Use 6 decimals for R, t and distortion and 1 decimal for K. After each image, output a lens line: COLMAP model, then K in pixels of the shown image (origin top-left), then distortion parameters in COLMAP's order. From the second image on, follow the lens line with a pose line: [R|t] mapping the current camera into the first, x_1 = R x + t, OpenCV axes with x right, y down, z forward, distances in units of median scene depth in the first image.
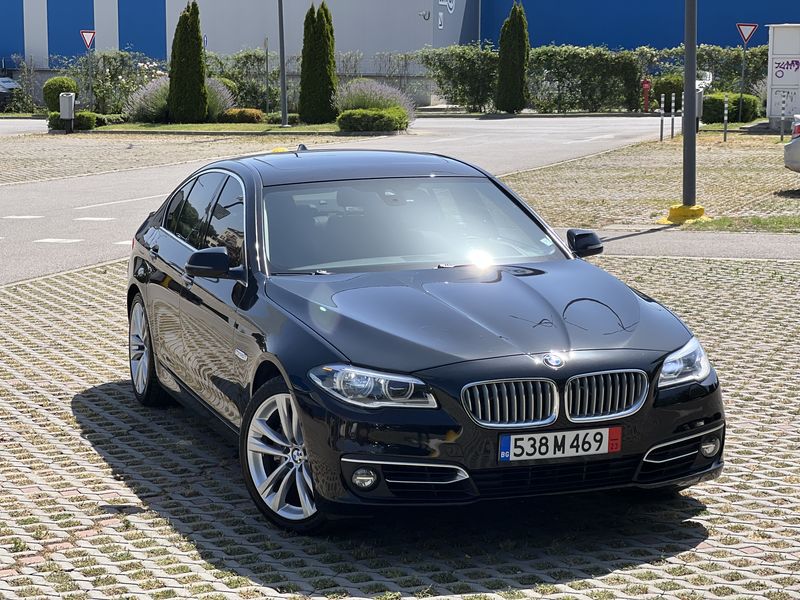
lens RADIAL K [[1758.9, 0, 399.1], [0, 1758.9, 300.8], [0, 0, 1]] dist [0.184309, 0.000000]
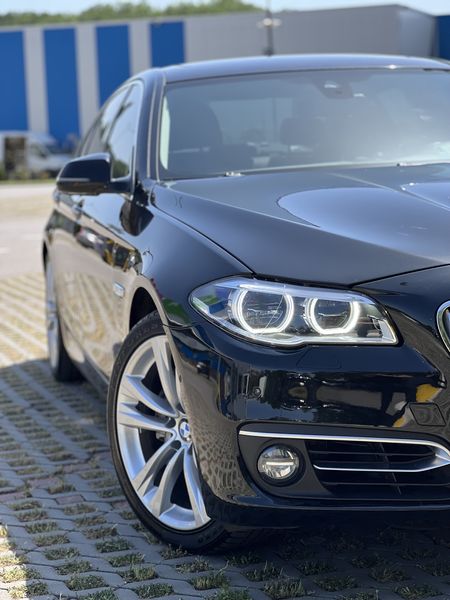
lens RADIAL K [[1319.1, 0, 226.4], [0, 1319.1, 298.5], [0, 0, 1]] dist [0.184309, 0.000000]
pose [[0.993114, -0.026788, -0.114052, 0.014237], [0.023968, 0.999374, -0.026024, 0.051966], [0.114678, 0.023111, 0.993134, 0.511823]]
